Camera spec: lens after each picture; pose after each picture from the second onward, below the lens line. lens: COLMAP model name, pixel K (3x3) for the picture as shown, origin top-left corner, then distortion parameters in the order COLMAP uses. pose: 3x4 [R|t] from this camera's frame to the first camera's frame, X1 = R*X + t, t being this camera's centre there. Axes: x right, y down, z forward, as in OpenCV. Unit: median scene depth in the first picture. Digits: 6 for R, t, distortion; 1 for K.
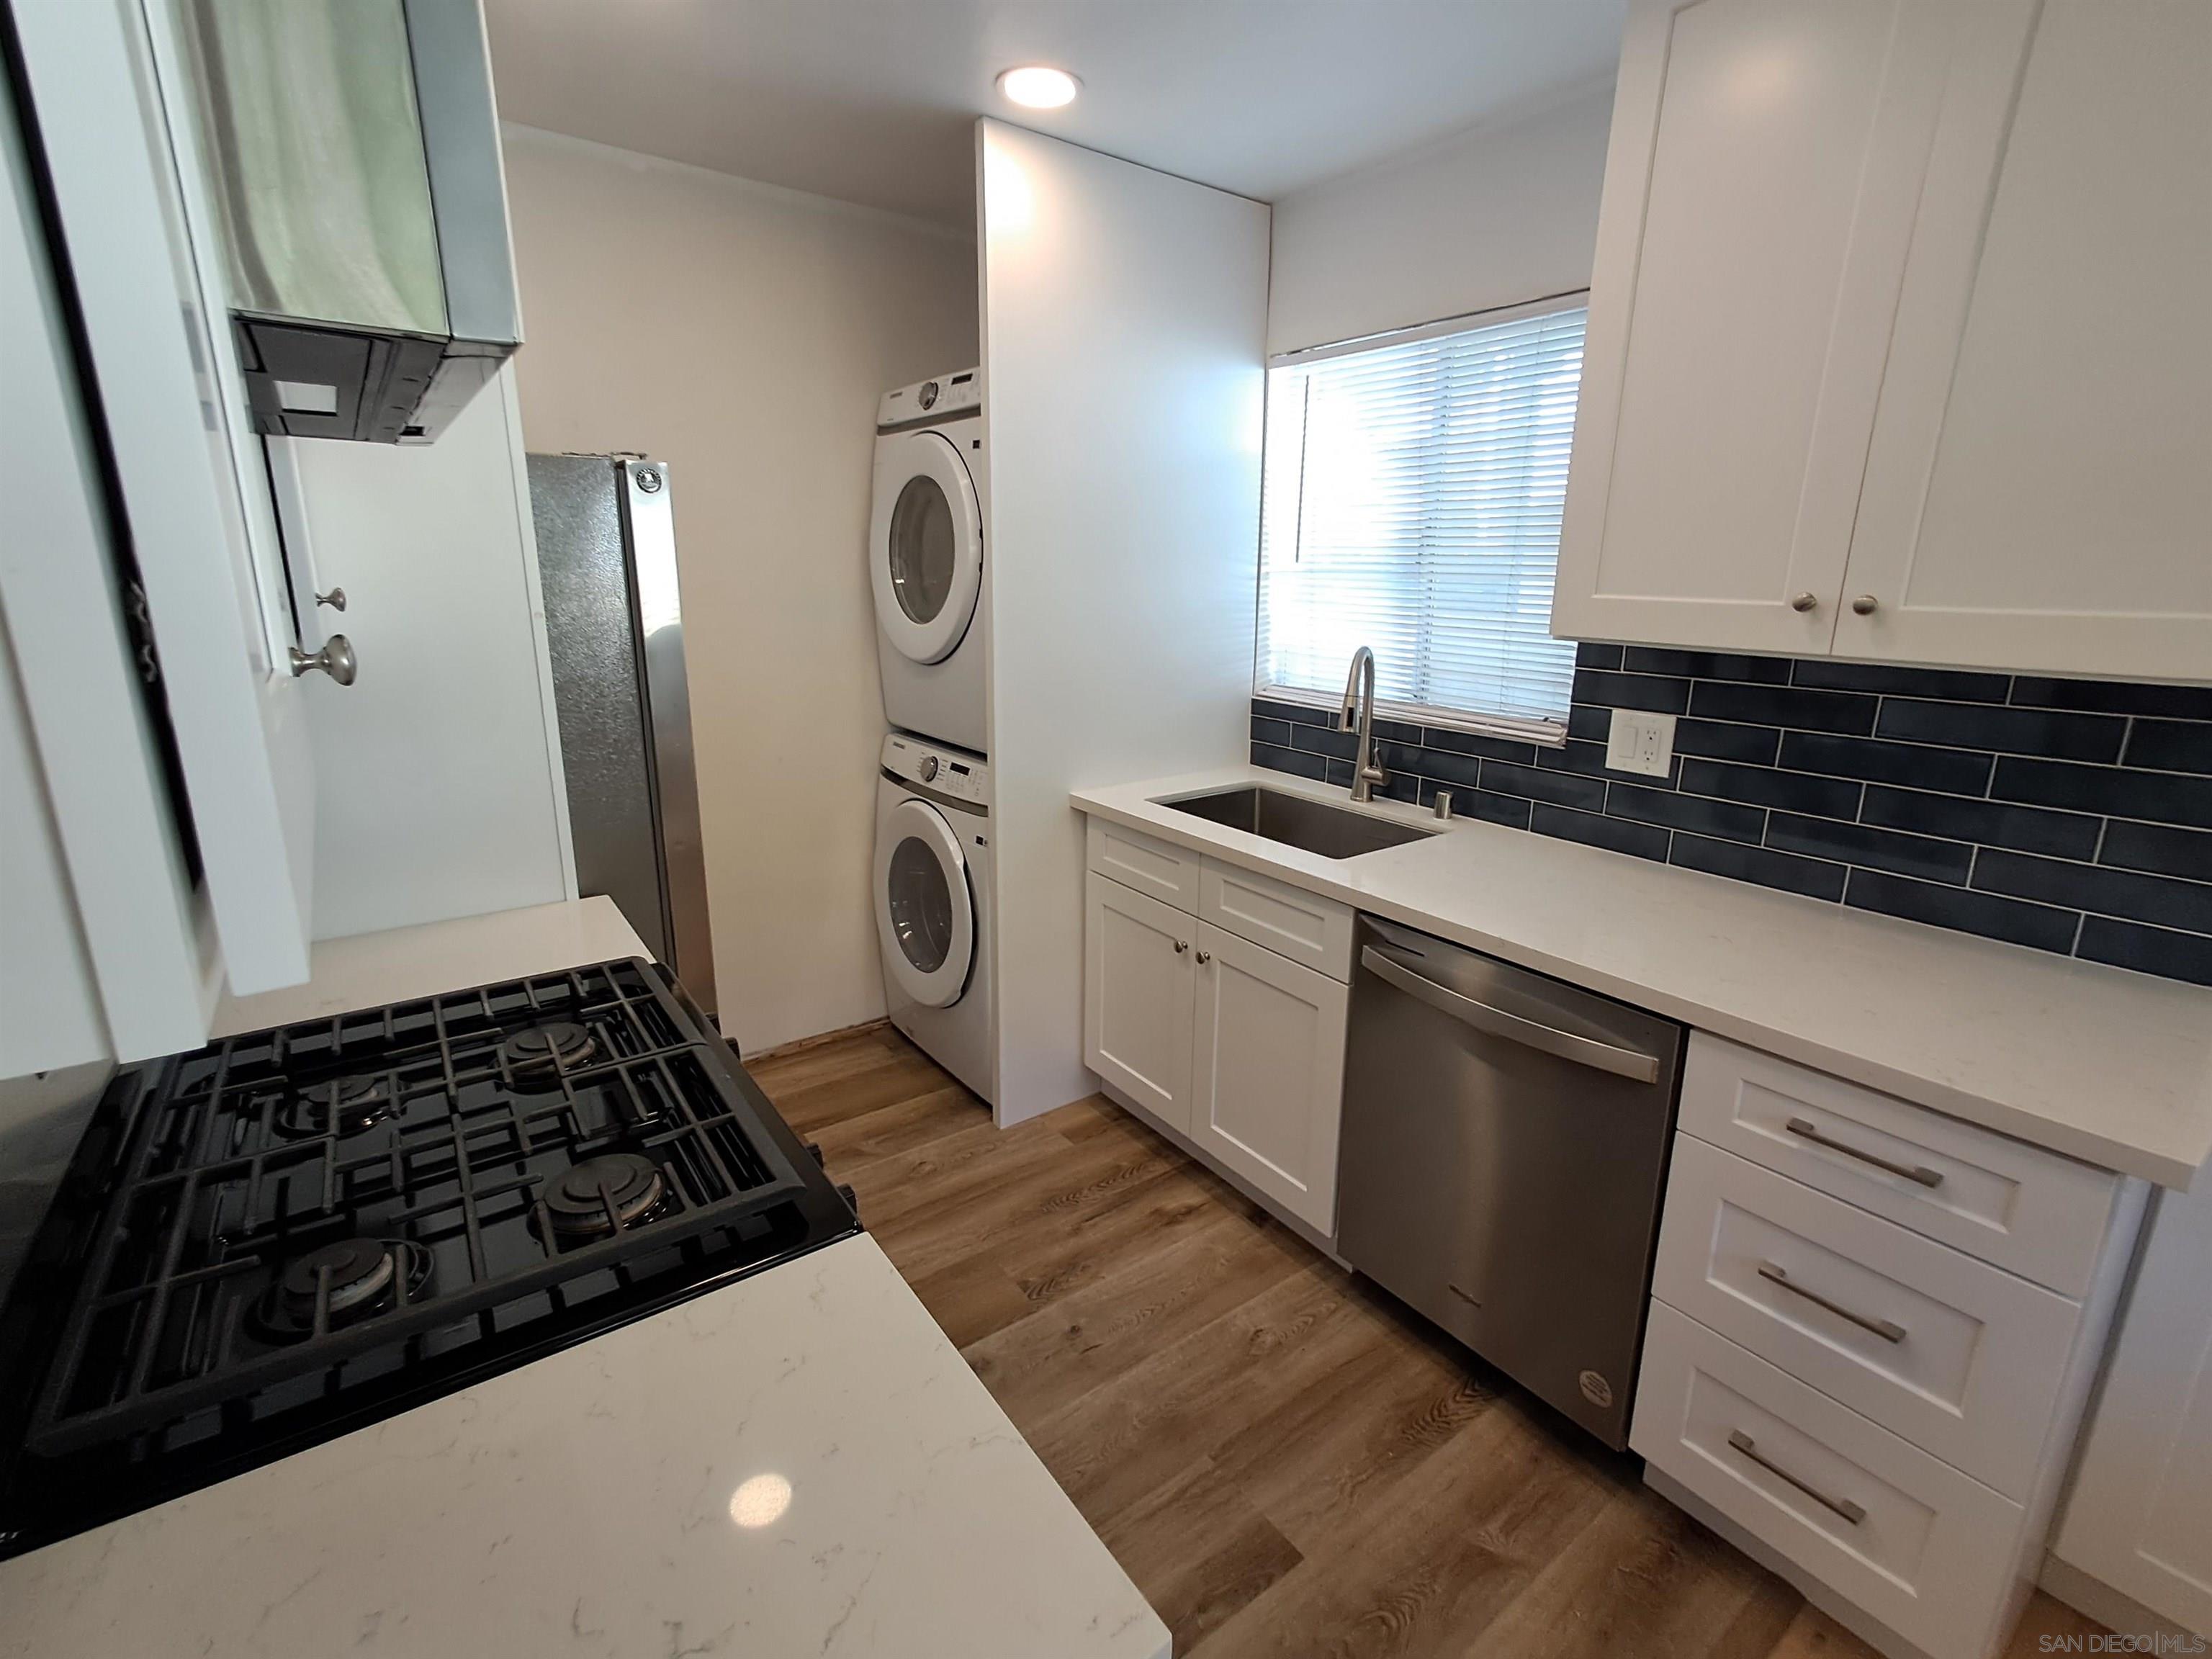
lens RADIAL K [[995.1, 0, 1107.1], [0, 995.1, 785.2], [0, 0, 1]] dist [0.001774, 0.000380]
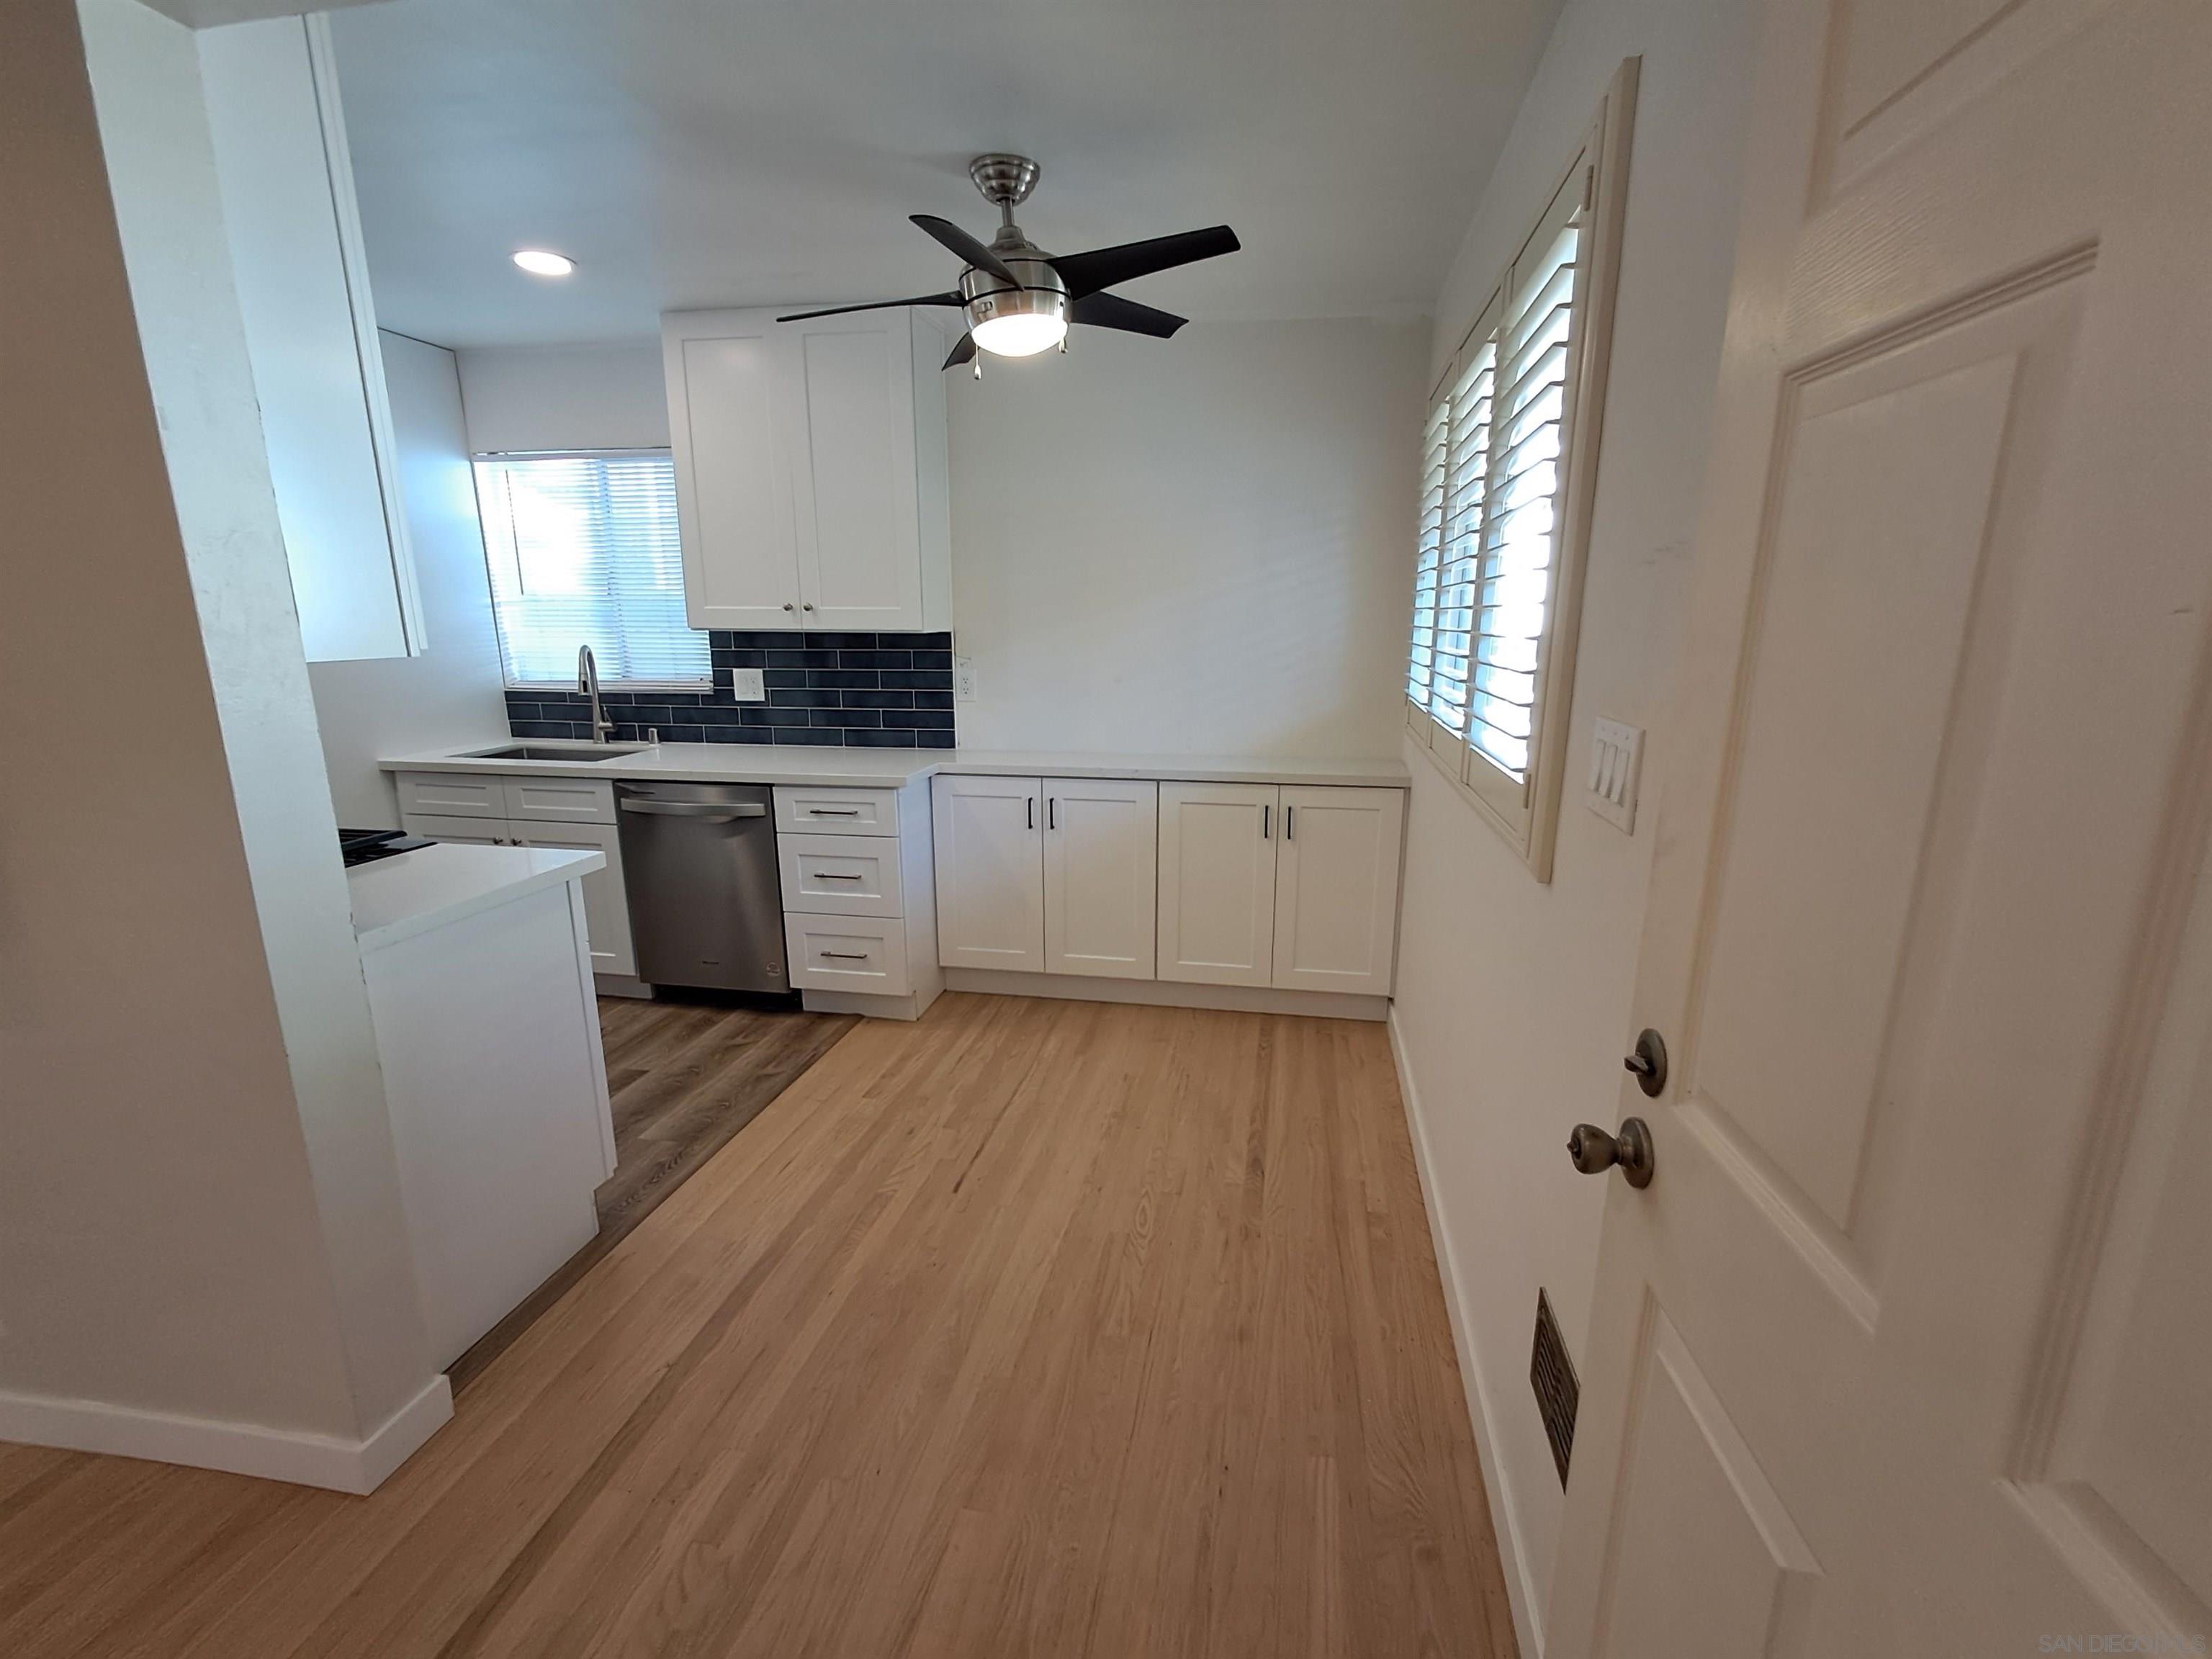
lens RADIAL K [[1000.8, 0, 1109.3], [0, 1000.8, 849.3], [0, 0, 1]] dist [0.001975, 0.003511]
pose [[0.726751, -0.172169, 0.664975, -0.296253], [0.161441, 0.983774, 0.078271, 0.221881], [-0.667660, 0.050471, 0.742753, -0.865976]]
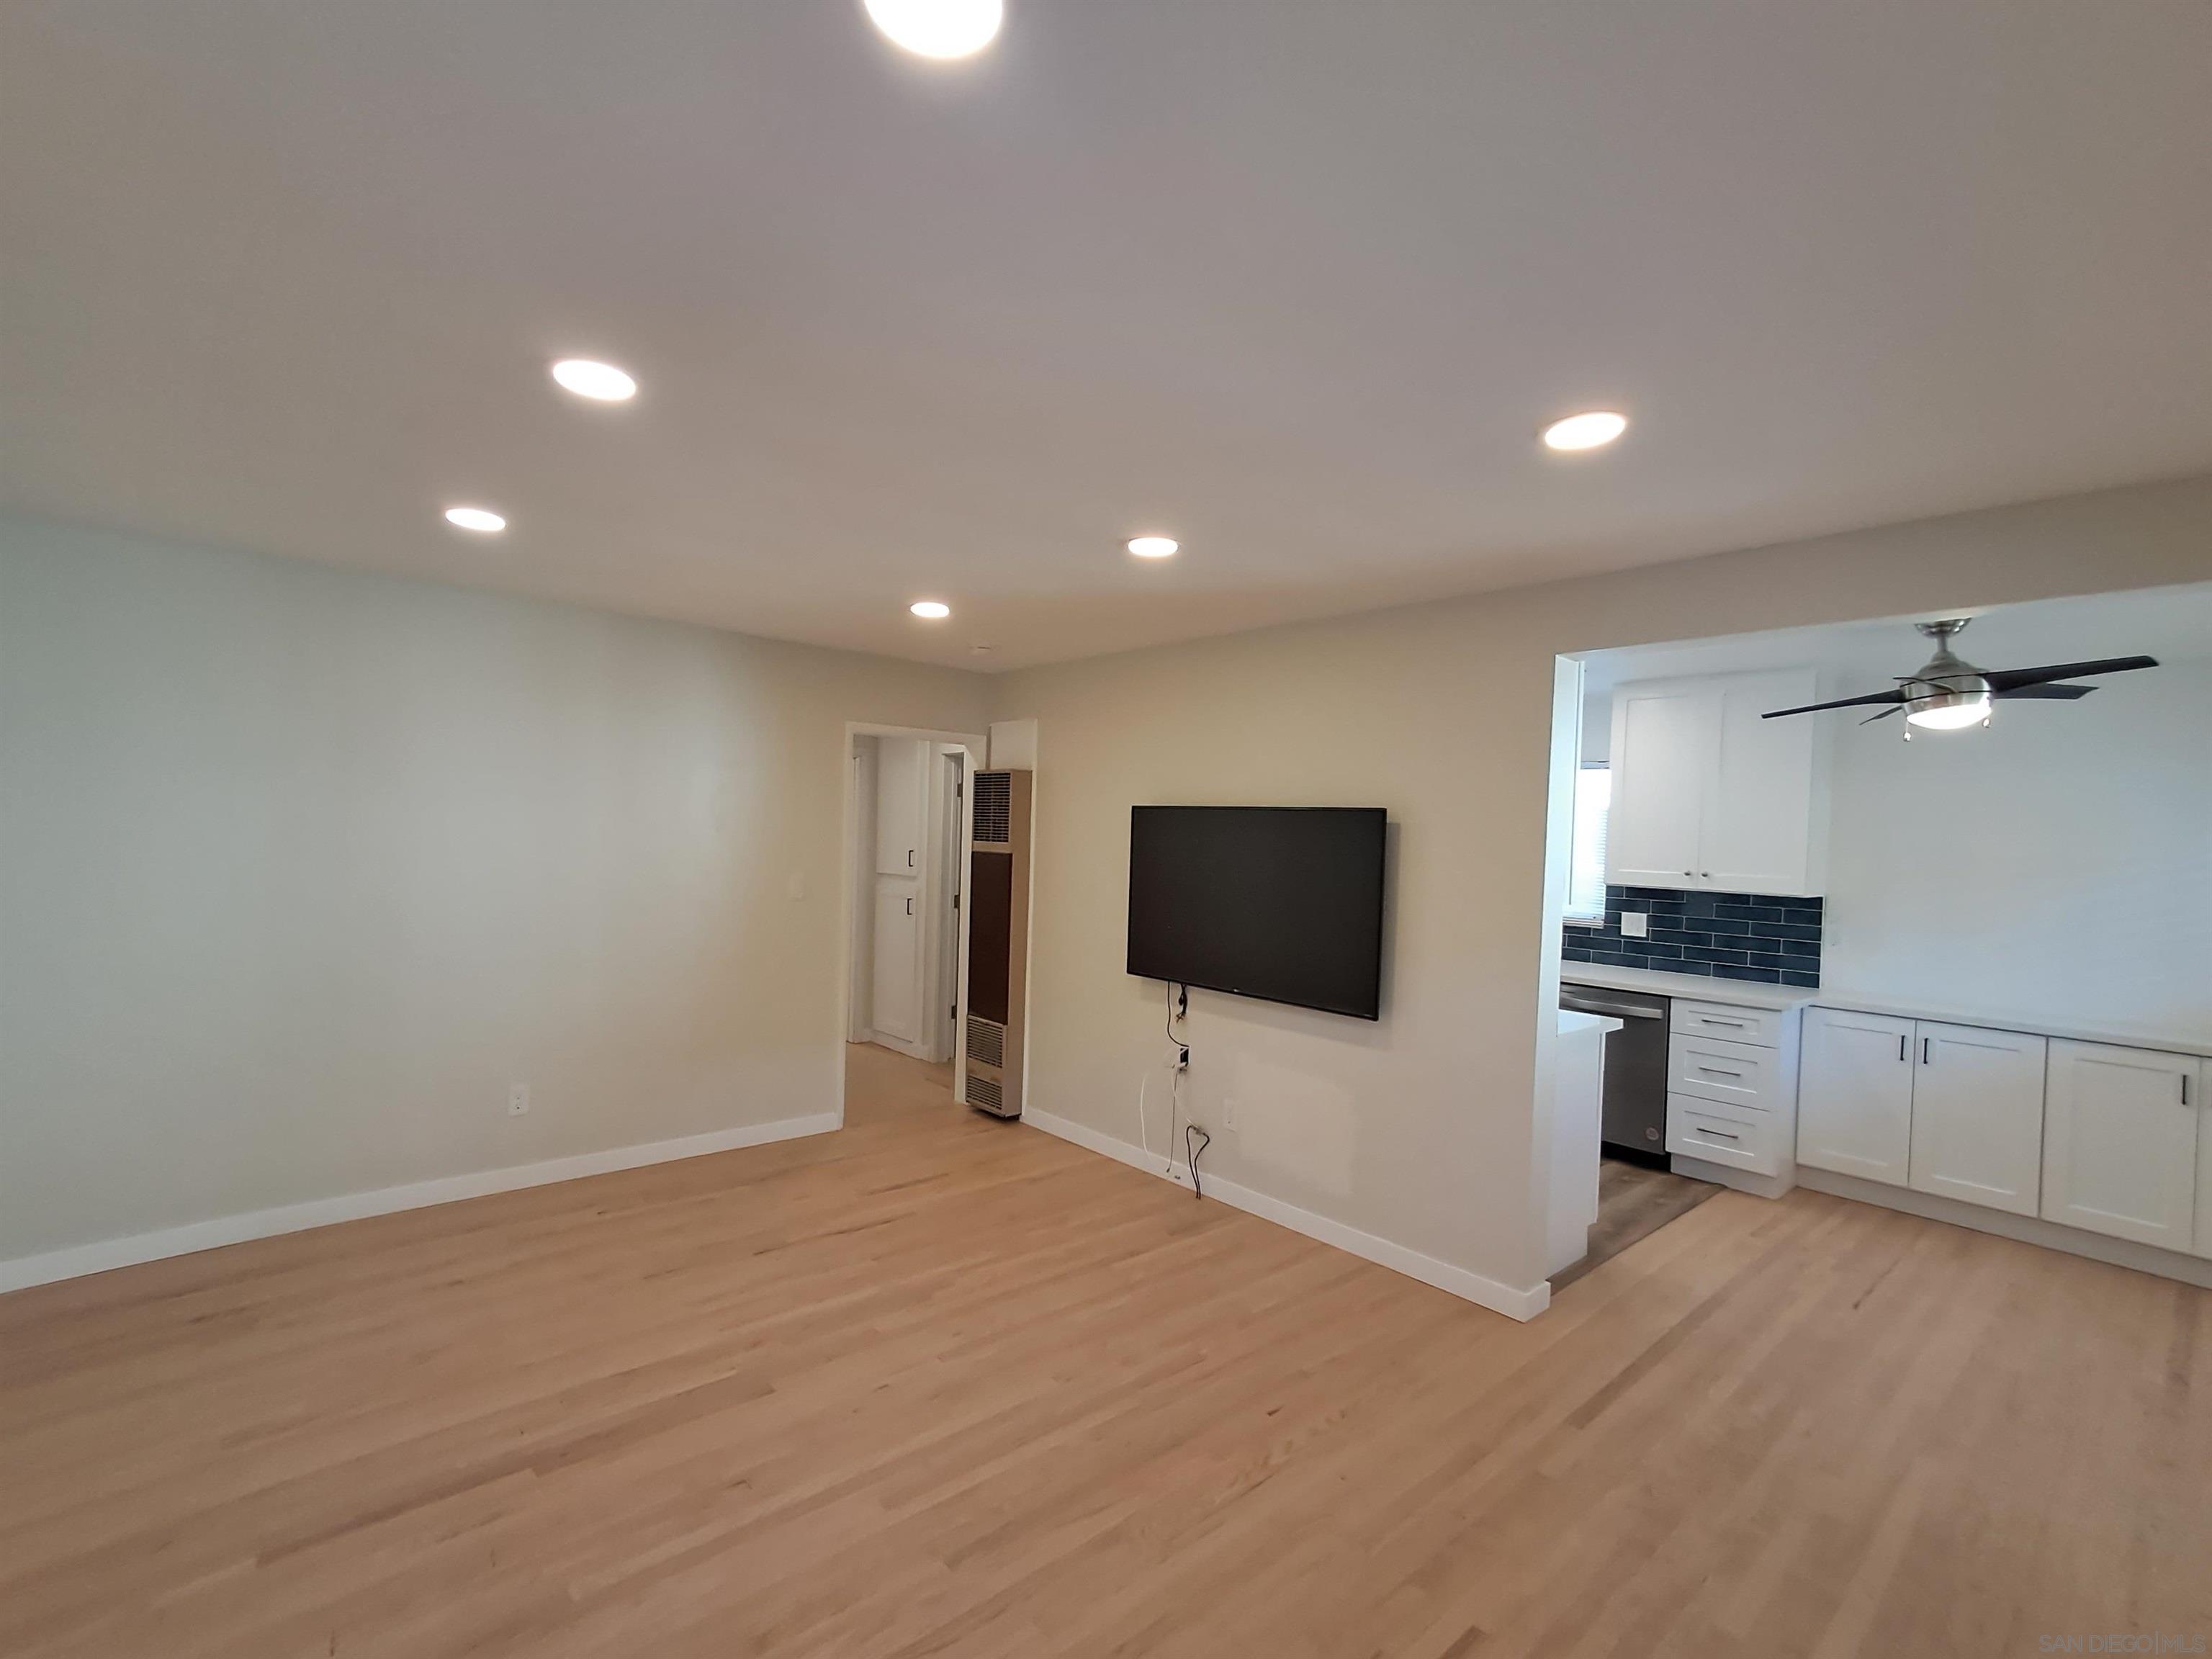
lens RADIAL K [[1000.8, 0, 1109.3], [0, 1000.8, 849.3], [0, 0, 1]] dist [0.001975, 0.003511]
pose [[0.995064, 0.018365, 0.097520, -1.076396], [0.001706, 0.979415, -0.201851, 0.284791], [-0.099219, 0.201021, 0.974549, -1.447931]]
